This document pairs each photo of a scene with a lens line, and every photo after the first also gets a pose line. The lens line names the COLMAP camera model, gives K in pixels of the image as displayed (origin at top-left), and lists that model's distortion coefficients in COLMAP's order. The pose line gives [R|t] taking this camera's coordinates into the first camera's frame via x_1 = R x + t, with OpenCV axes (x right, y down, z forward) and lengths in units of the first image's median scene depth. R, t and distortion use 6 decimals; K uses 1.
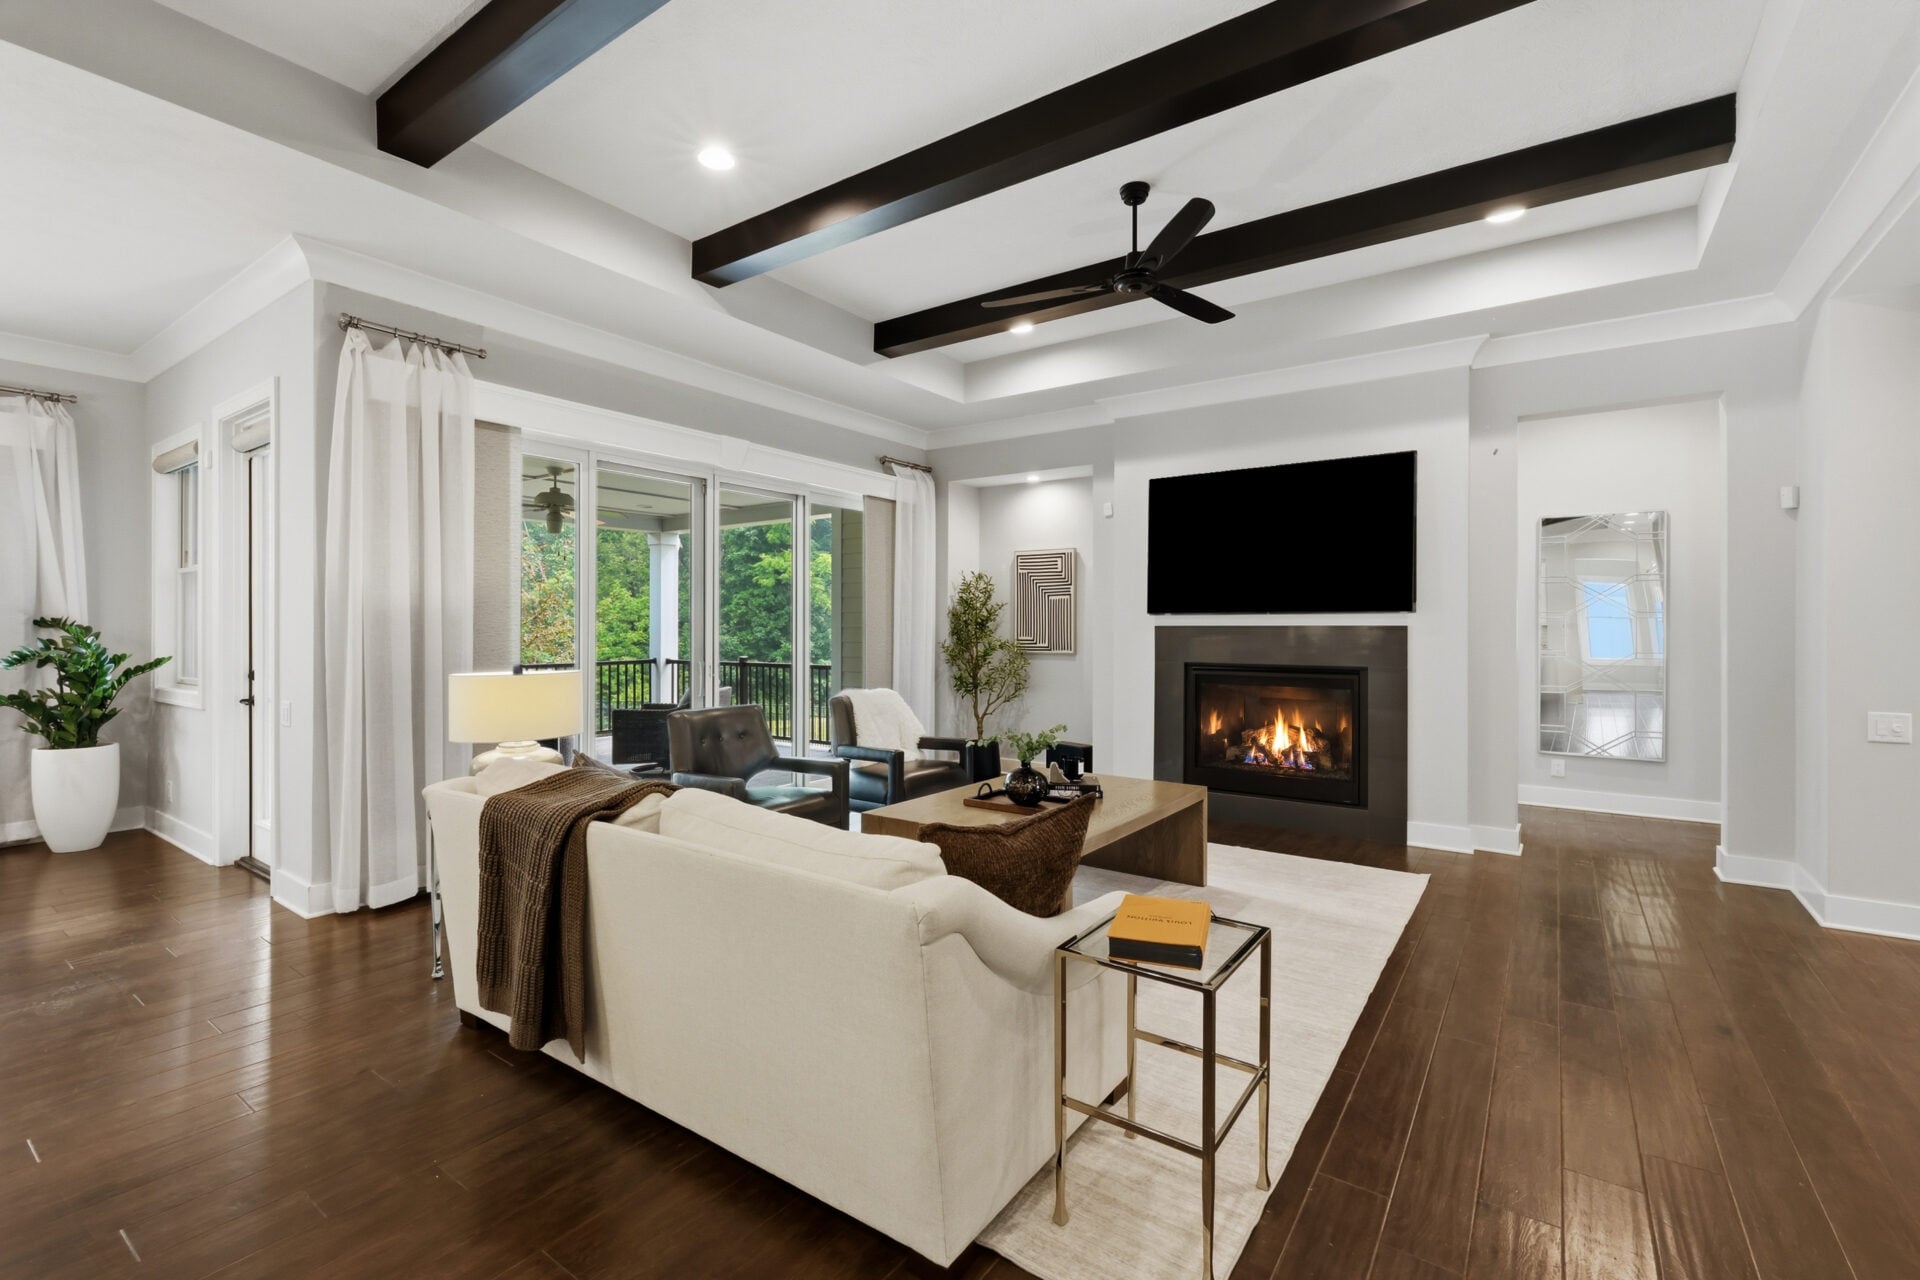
lens RADIAL K [[865.1, 0, 951.6], [0, 865.1, 620.5], [0, 0, 1]] dist [-0.000090, -0.000156]
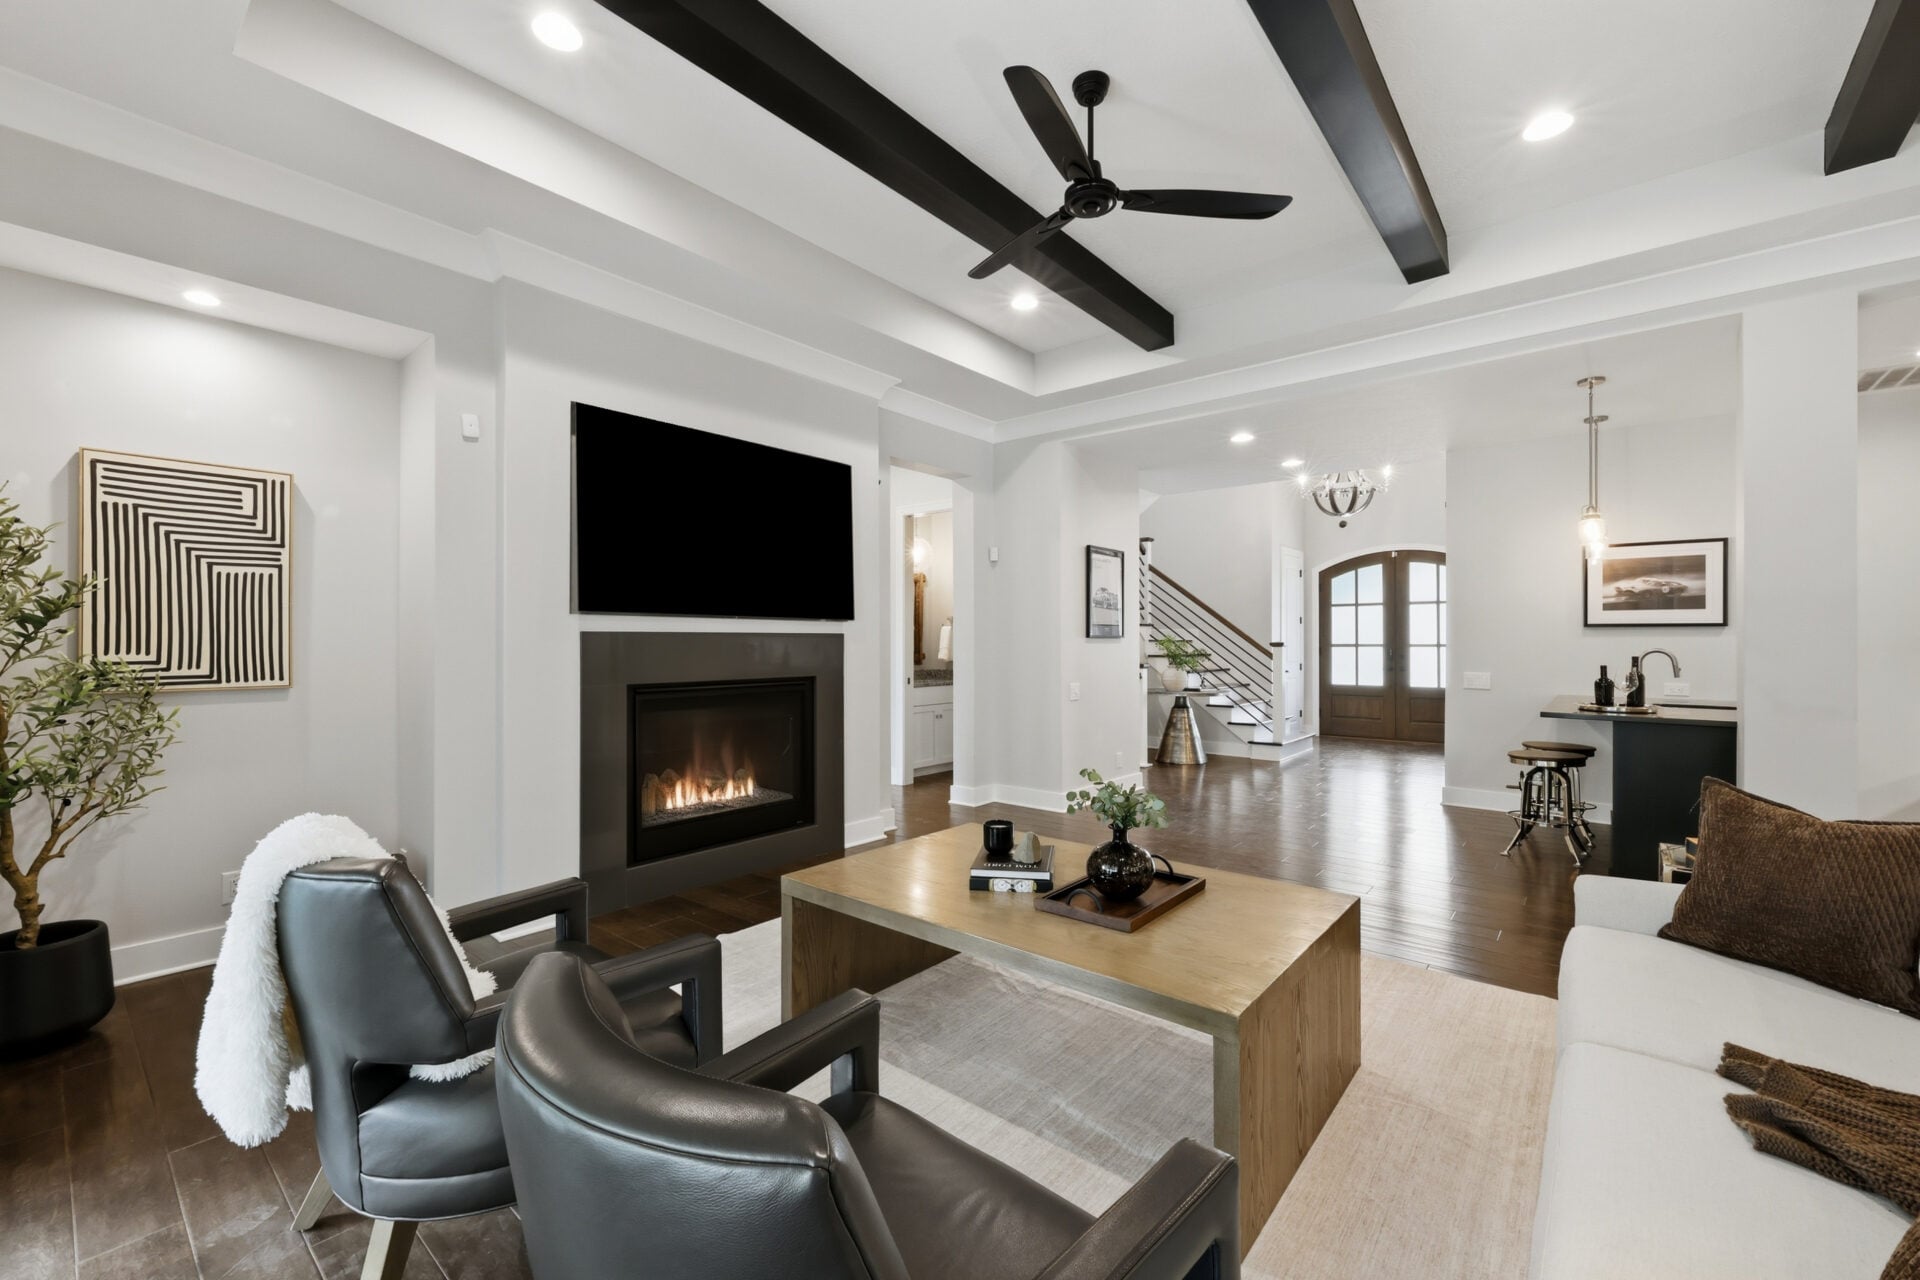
lens RADIAL K [[777.8, 0, 960.0], [0, 777.8, 640.0], [0, 0, 1]] dist [0.000726, -0.000019]
pose [[0.066129, 0.001704, 0.997810, -0.337593], [-0.005264, 0.999985, -0.001359, 0.012342], [-0.997797, -0.005163, 0.066137, 0.704520]]
